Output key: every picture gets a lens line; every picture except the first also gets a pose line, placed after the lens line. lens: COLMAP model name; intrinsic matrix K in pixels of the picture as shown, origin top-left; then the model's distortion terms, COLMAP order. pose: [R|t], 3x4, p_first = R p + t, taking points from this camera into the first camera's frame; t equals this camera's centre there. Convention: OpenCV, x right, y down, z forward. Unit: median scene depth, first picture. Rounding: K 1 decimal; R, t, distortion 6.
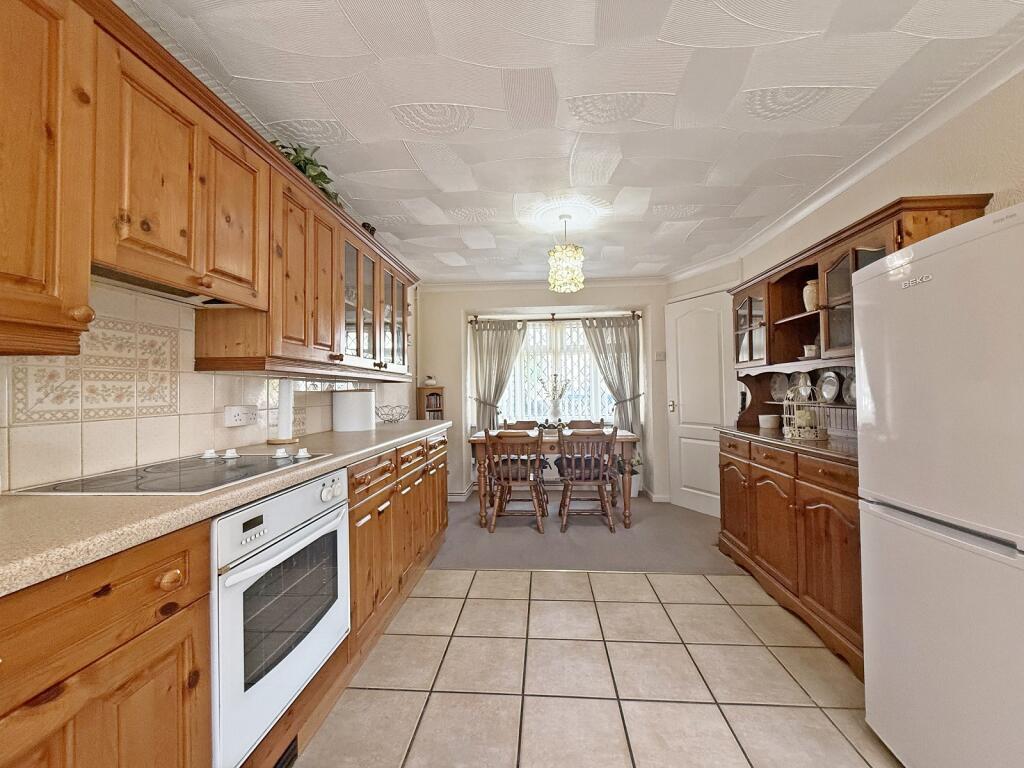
lens RADIAL K [[407.6, 0, 512.0], [0, 407.6, 384.0], [0, 0, 1]] dist [-0.001850, -0.000004]
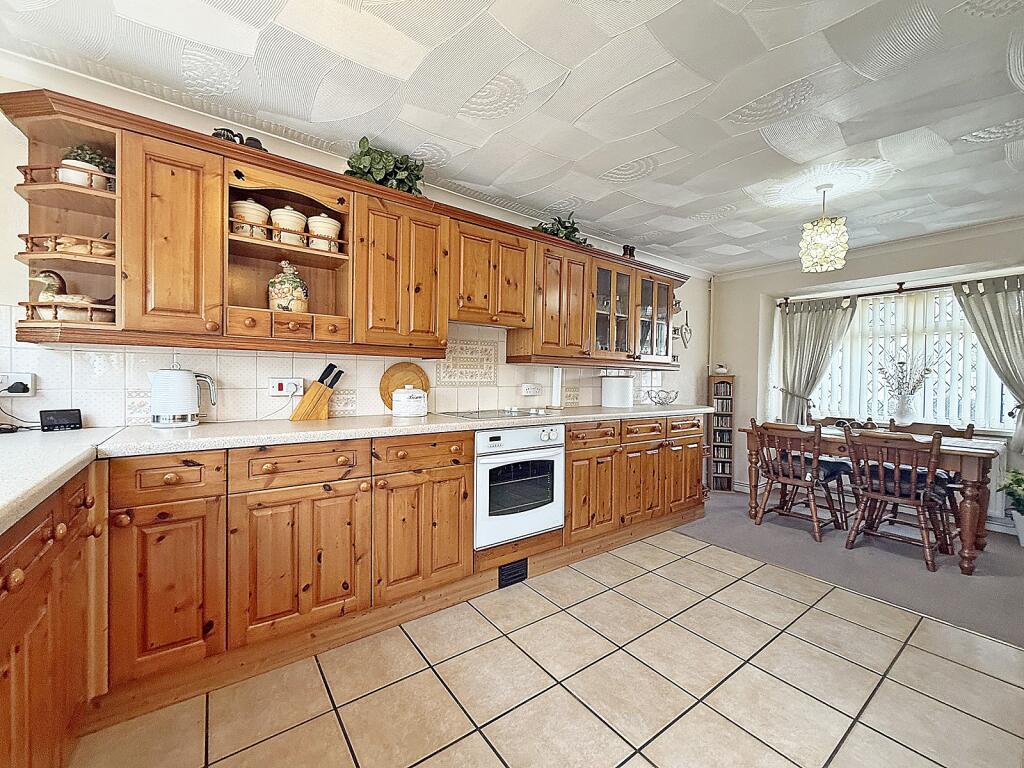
lens RADIAL K [[416.3, 0, 512.0], [0, 416.3, 384.0], [0, 0, 1]] dist [-0.000848, -0.000135]
pose [[0.651244, 0.036120, -0.758008, 0.488735], [-0.011496, 0.999222, 0.037737, -0.007635], [0.758781, -0.015862, 0.651153, -0.147364]]
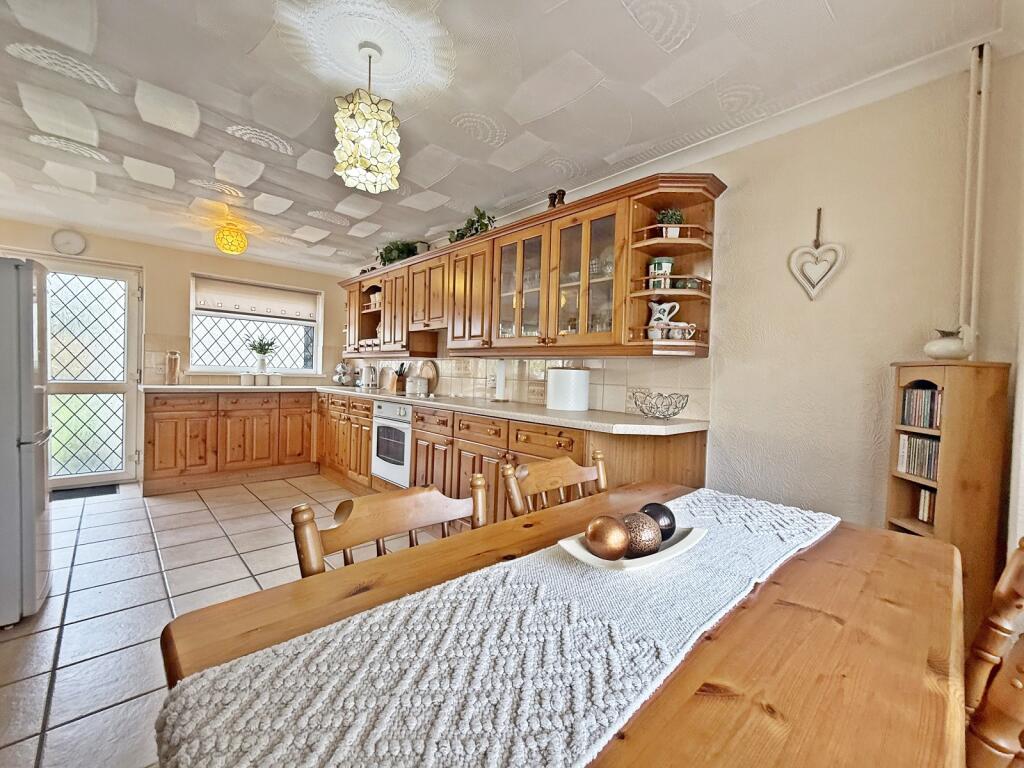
lens RADIAL K [[416.3, 0, 512.0], [0, 416.3, 384.0], [0, 0, 1]] dist [-0.000848, -0.000135]
pose [[-0.662424, 0.007332, -0.749093, 0.532268], [-0.010960, 0.999750, 0.019478, 0.042279], [0.749049, 0.021112, -0.662178, 1.891770]]
